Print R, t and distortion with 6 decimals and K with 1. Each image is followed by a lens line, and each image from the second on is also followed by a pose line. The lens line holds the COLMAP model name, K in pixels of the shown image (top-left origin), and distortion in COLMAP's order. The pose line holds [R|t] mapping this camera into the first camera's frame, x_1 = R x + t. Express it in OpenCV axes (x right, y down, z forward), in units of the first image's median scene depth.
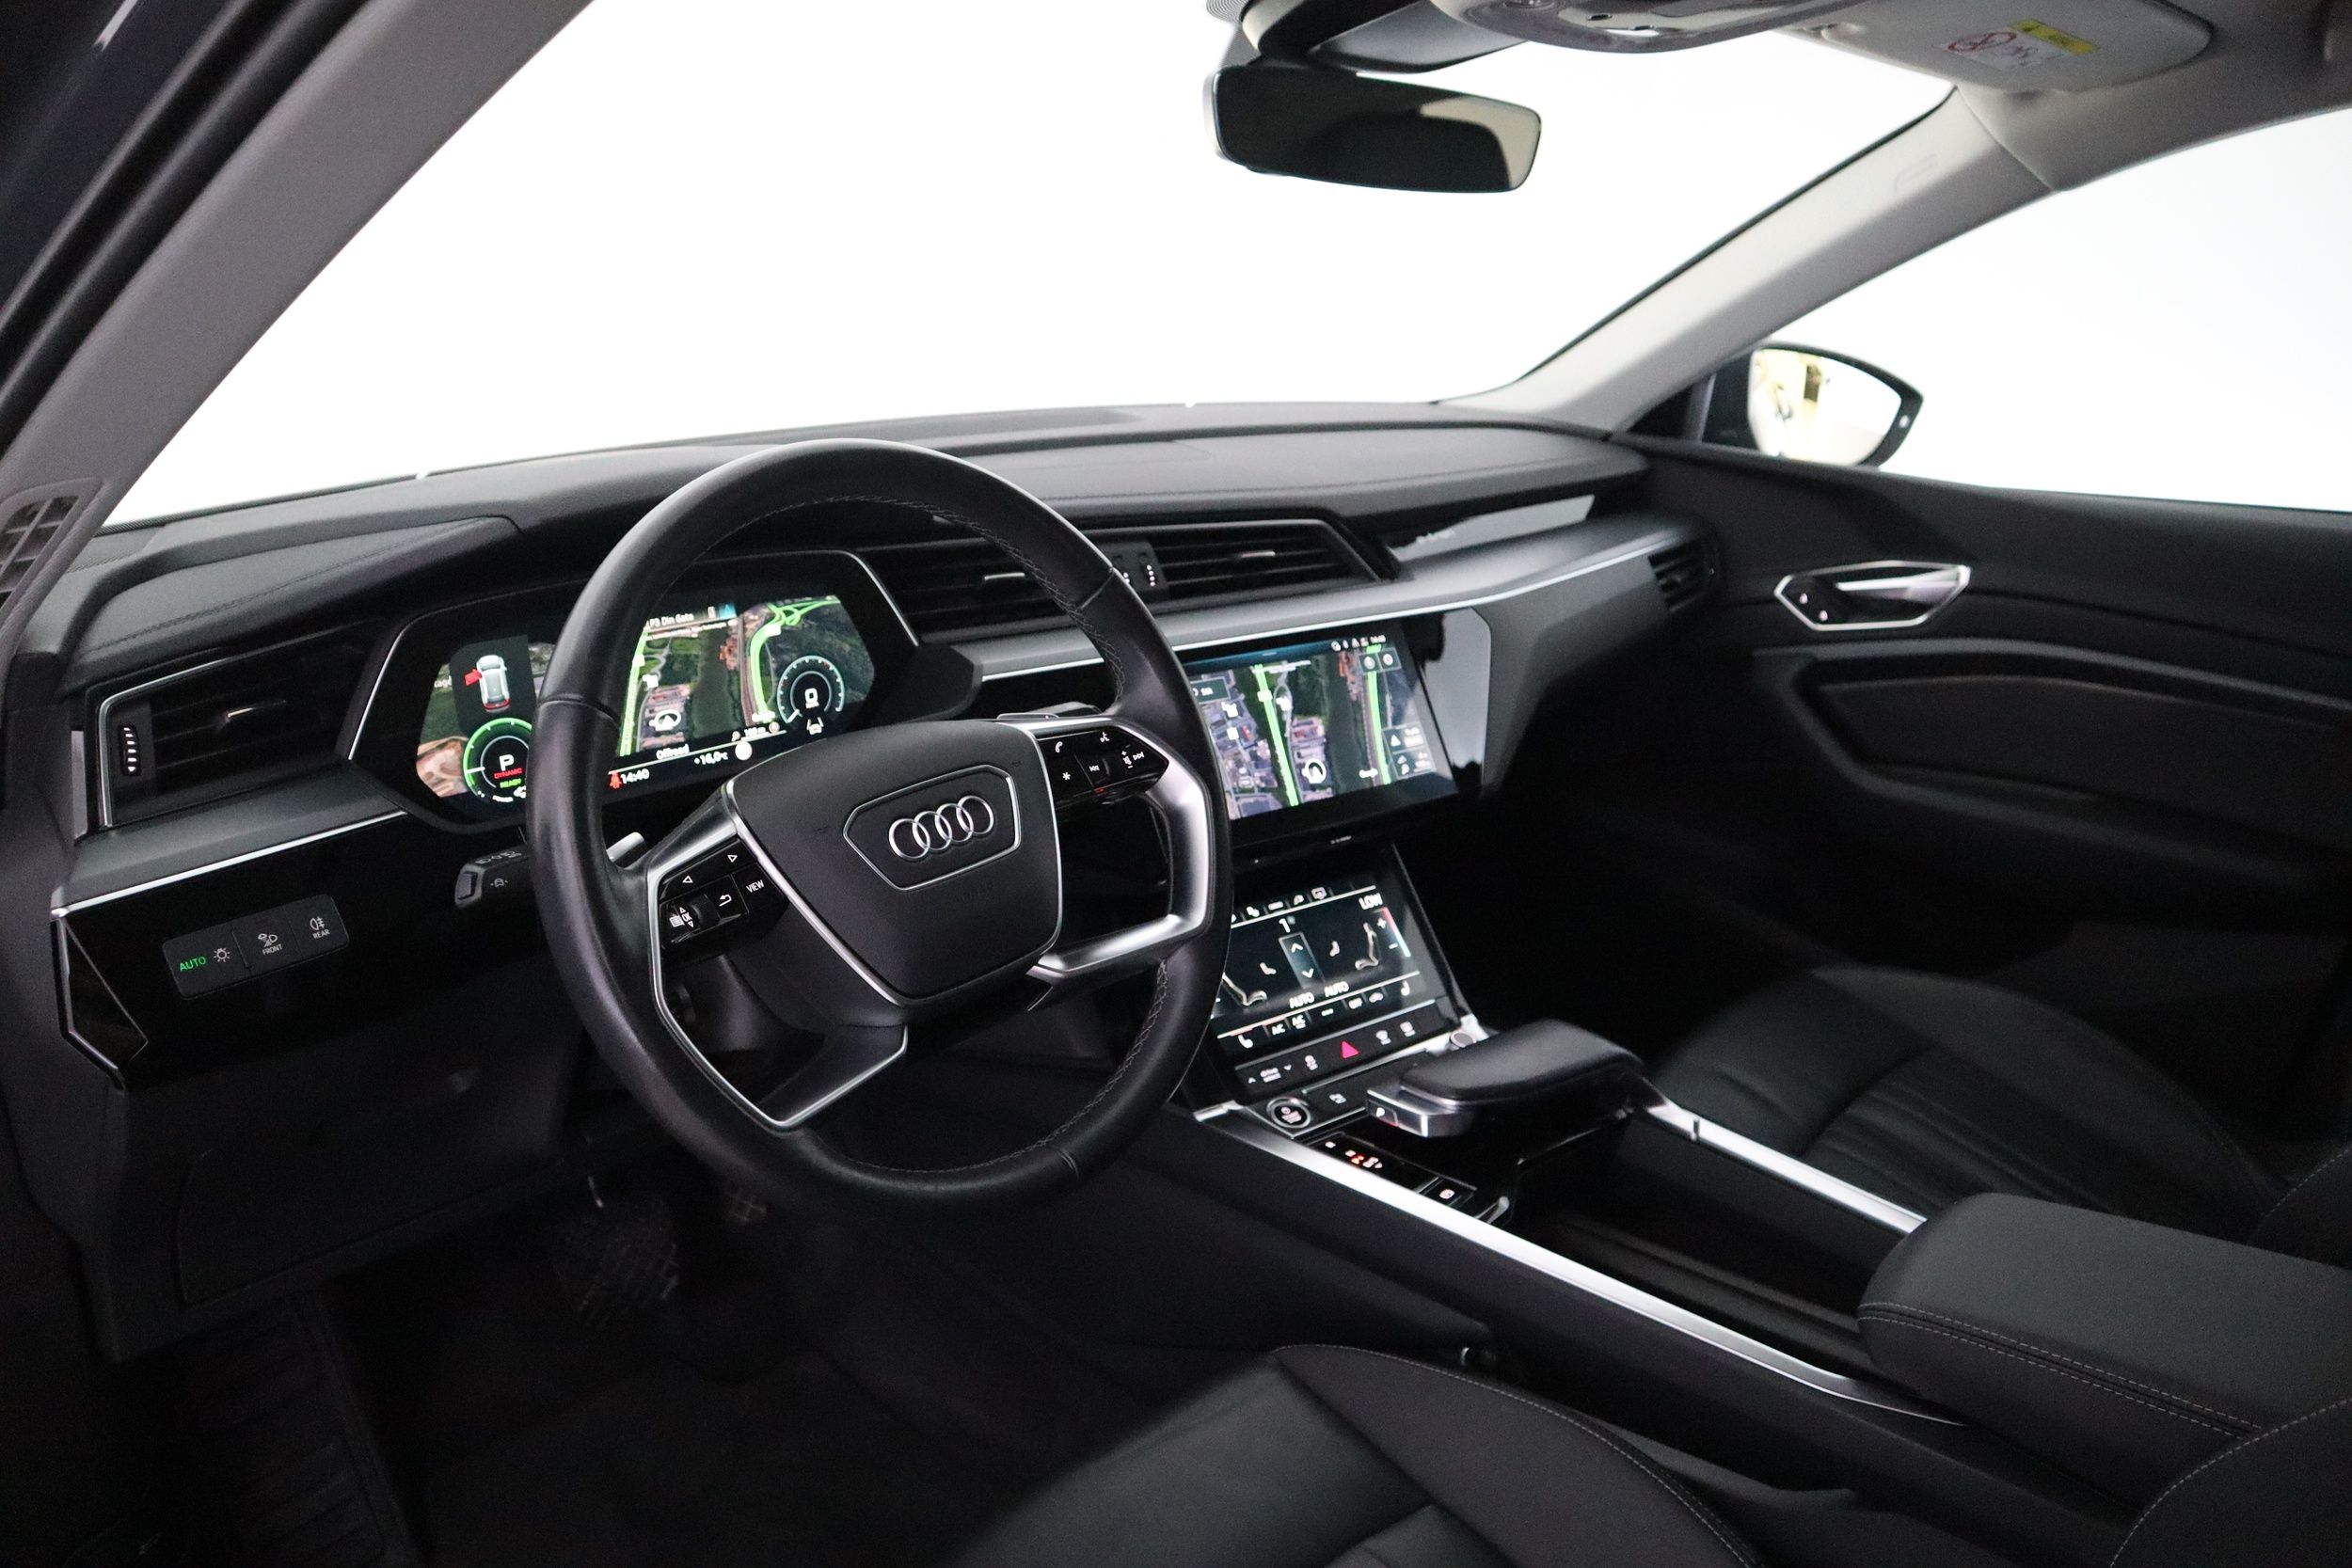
lens RADIAL K [[1629.8, 0, 1102.6], [0, 1629.8, 791.0], [0, 0, 1]] dist [-0.129419, 0.108931]
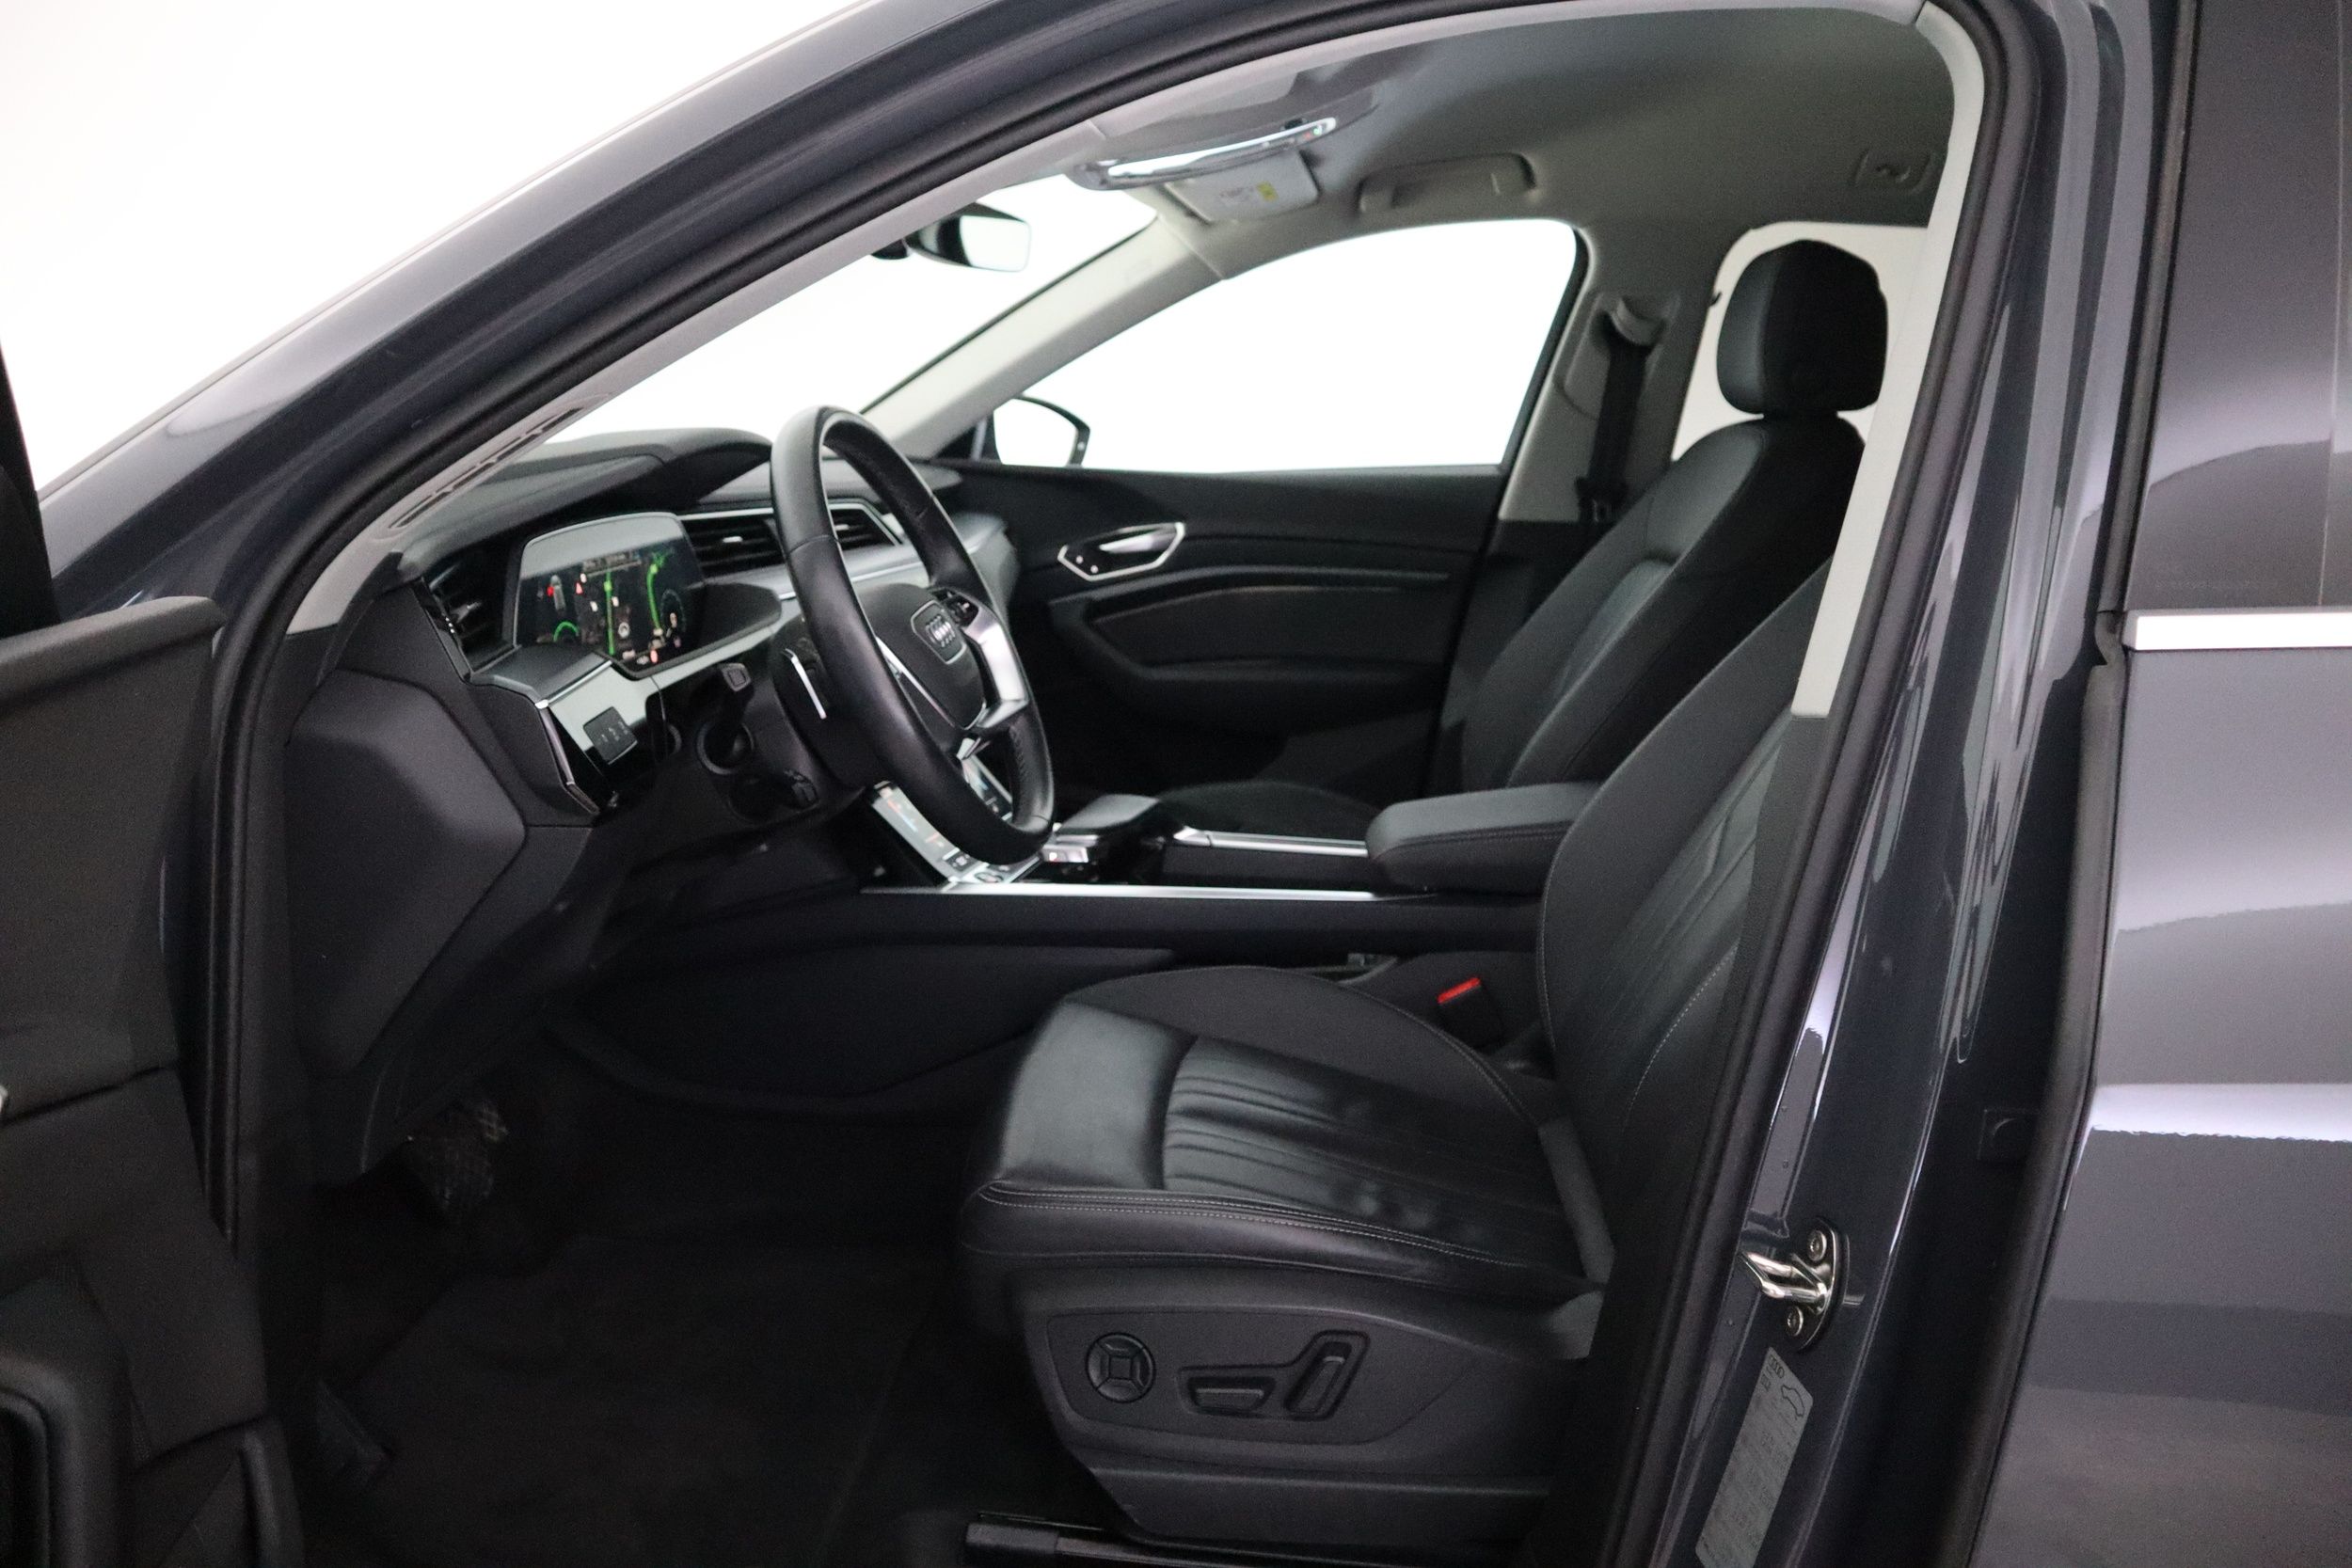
lens RADIAL K [[1629.8, 0, 1102.6], [0, 1629.8, 791.0], [0, 0, 1]] dist [-0.129419, 0.108931]
pose [[0.799586, -0.158771, 0.579184, -0.455358], [0.203180, 0.979066, -0.012108, 0.113213], [-0.565137, 0.127360, 0.815107, -0.196626]]
